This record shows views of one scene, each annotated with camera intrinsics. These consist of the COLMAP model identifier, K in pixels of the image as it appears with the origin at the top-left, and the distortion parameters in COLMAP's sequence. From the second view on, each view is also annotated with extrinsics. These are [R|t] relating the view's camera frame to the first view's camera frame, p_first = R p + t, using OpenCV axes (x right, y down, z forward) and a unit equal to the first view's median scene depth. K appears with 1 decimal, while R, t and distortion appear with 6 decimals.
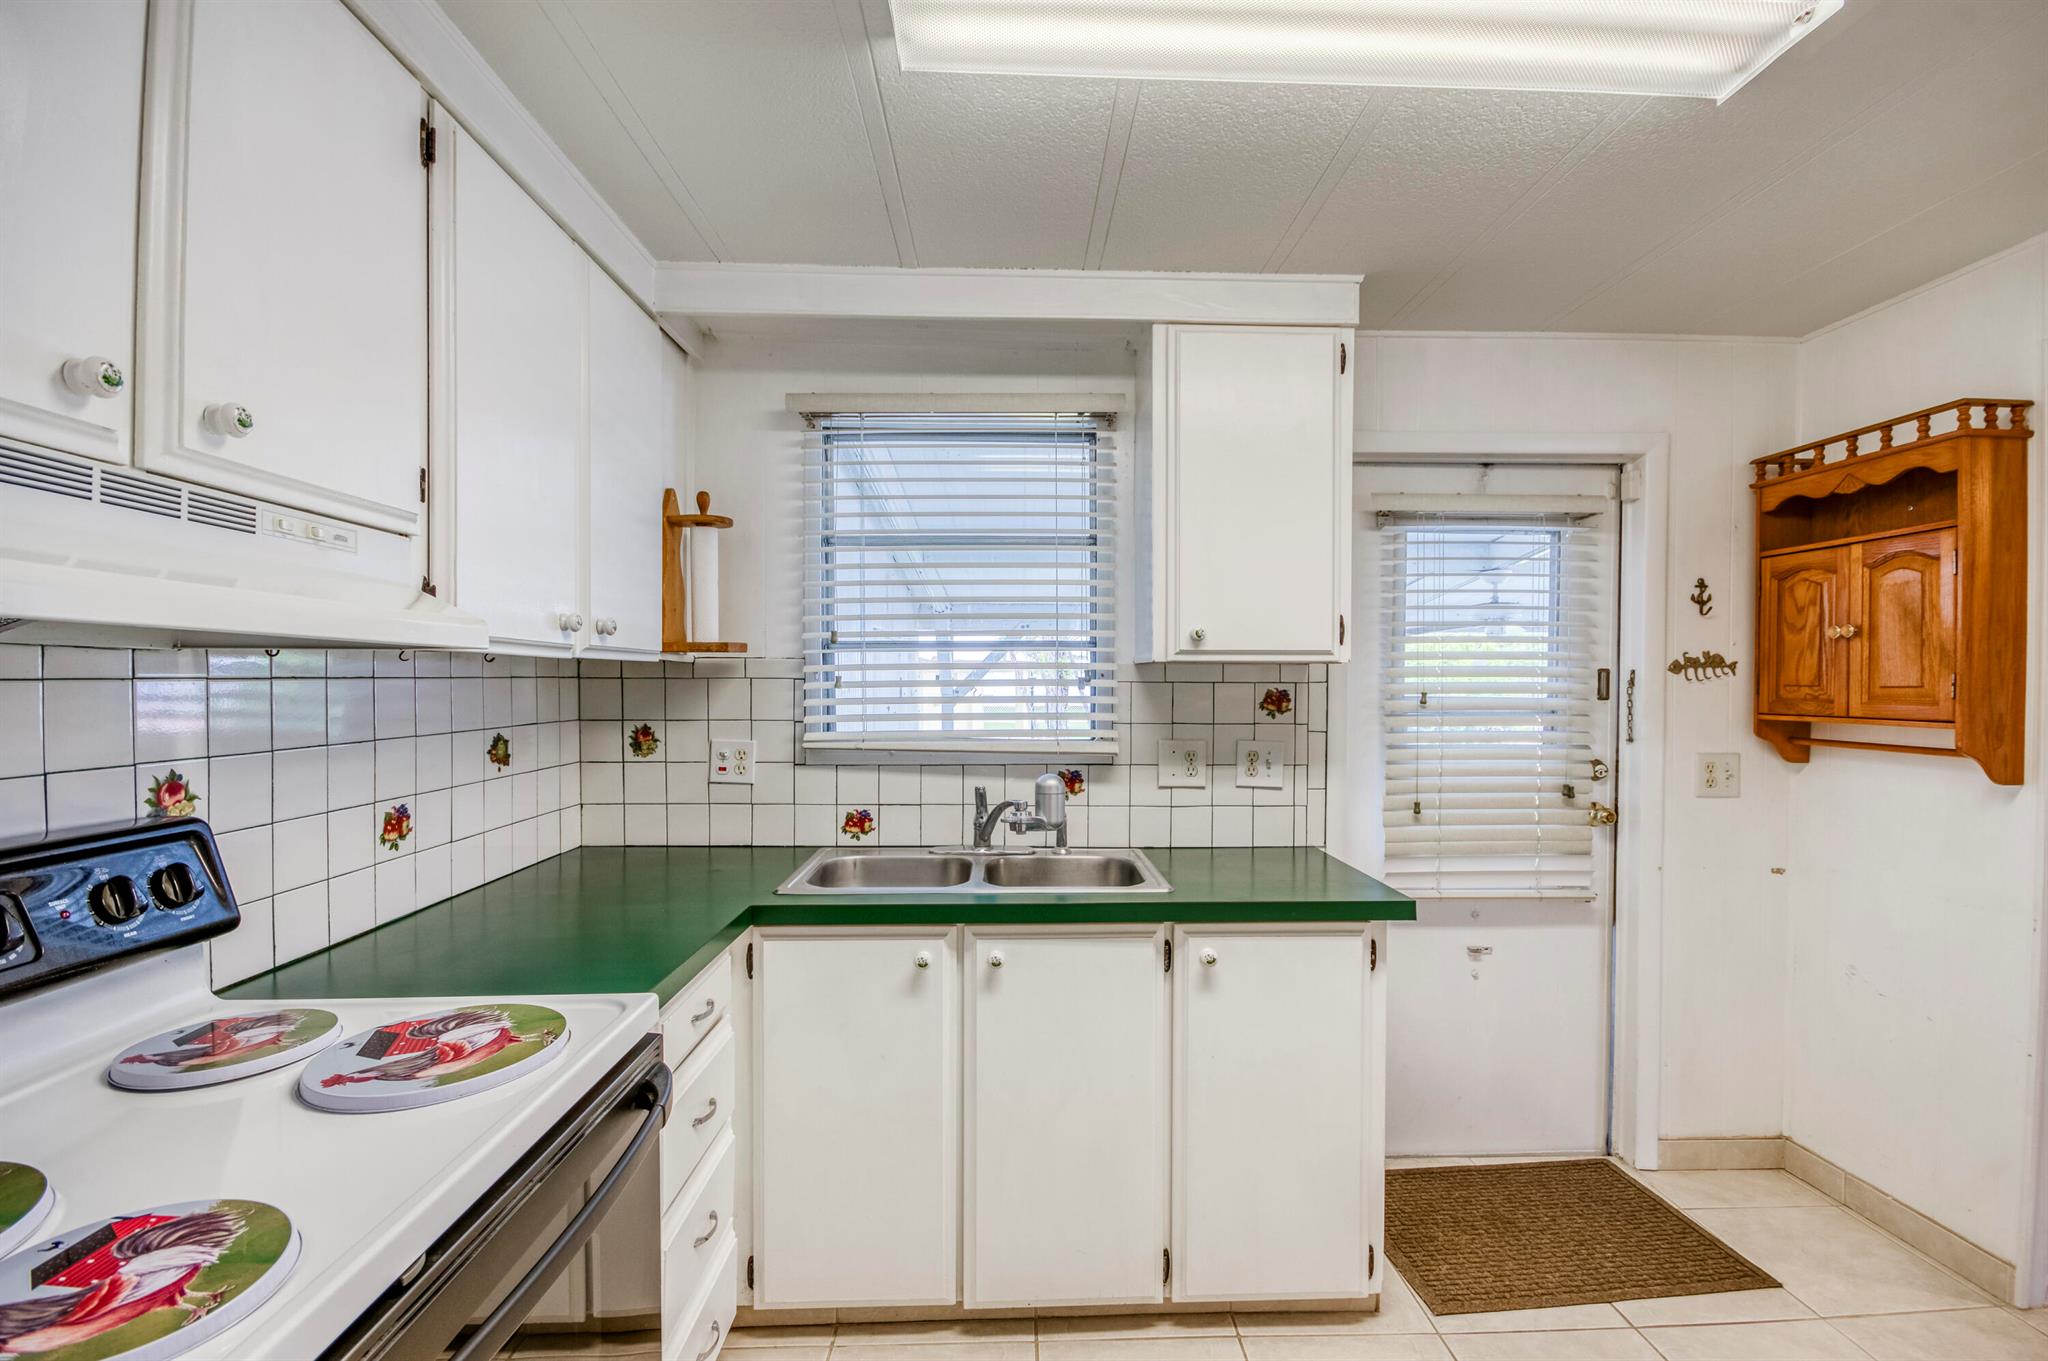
lens RADIAL K [[915.2, 0, 1036.7], [0, 915.2, 673.8], [0, 0, 1]] dist [0.002962, 0.000203]
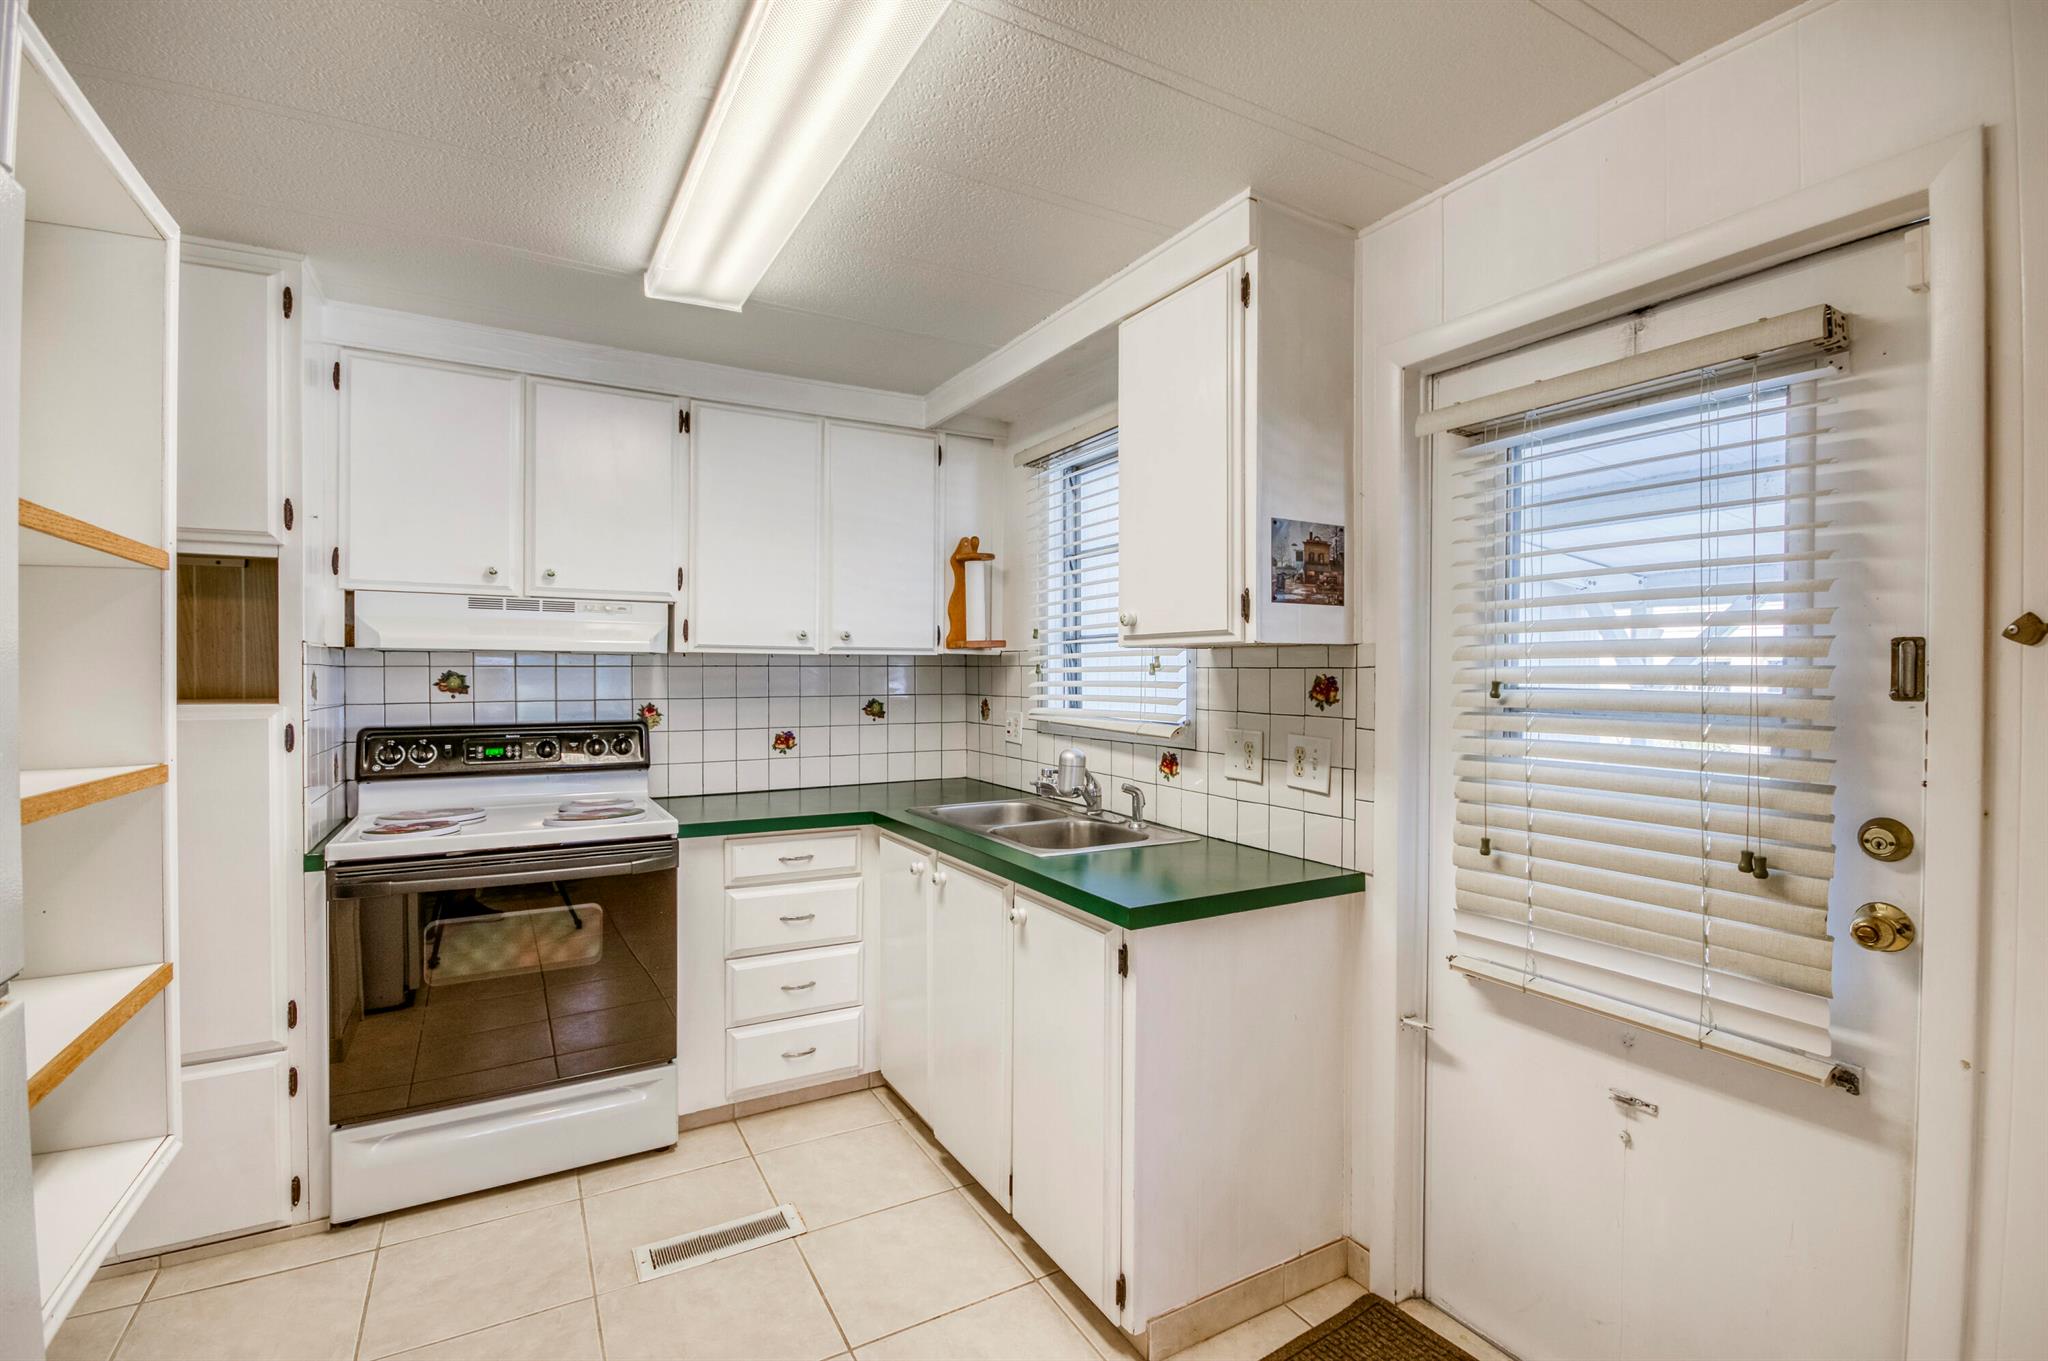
lens RADIAL K [[922.6, 0, 1034.0], [0, 922.6, 652.6], [0, 0, 1]] dist [0.021791, -0.023235]
pose [[0.469985, -0.018919, -0.882472, 0.889016], [0.004976, 0.999811, -0.018785, 0.010548], [0.882661, 0.004438, 0.469990, 0.369683]]
